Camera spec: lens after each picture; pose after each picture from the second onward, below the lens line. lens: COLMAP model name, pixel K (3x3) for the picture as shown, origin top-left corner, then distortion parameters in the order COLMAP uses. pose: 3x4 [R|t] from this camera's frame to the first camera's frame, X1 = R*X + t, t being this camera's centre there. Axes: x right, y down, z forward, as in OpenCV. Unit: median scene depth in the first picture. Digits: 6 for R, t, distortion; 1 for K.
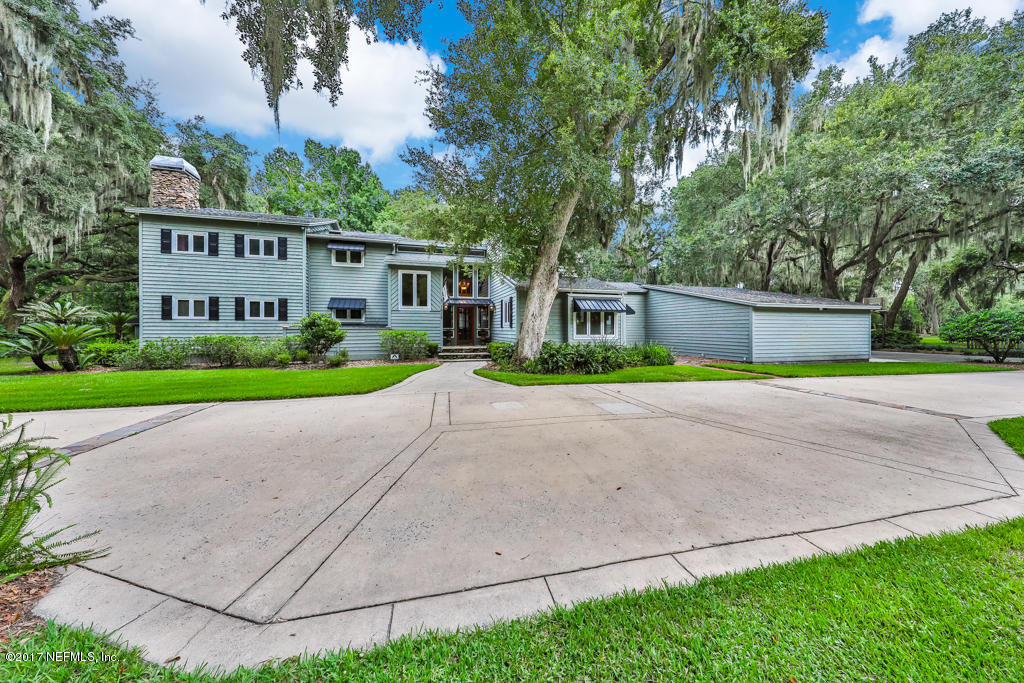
lens RADIAL K [[345.8, 0, 513.4], [0, 345.8, 339.0], [0, 0, 1]] dist [-0.011166, -0.000244]
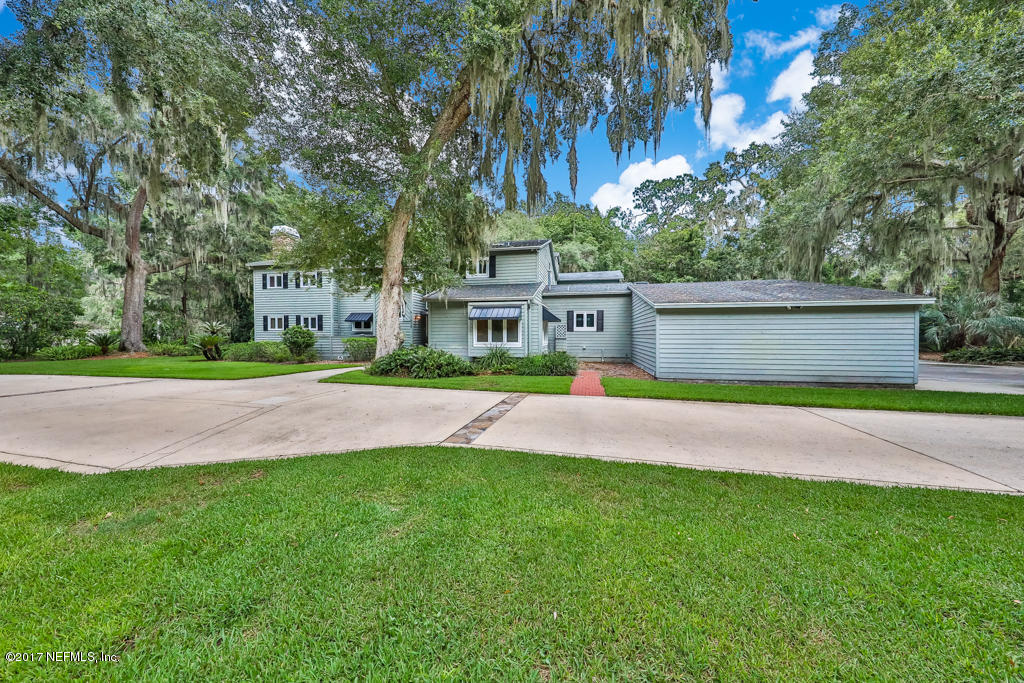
lens RADIAL K [[345.8, 0, 514.6], [0, 345.8, 339.7], [0, 0, 1]] dist [-0.011166, -0.000244]
pose [[0.882856, 0.003820, -0.469628, 0.747093], [-0.010506, 0.999877, -0.011616, -0.008386], [0.469526, 0.015189, 0.882788, 0.134777]]
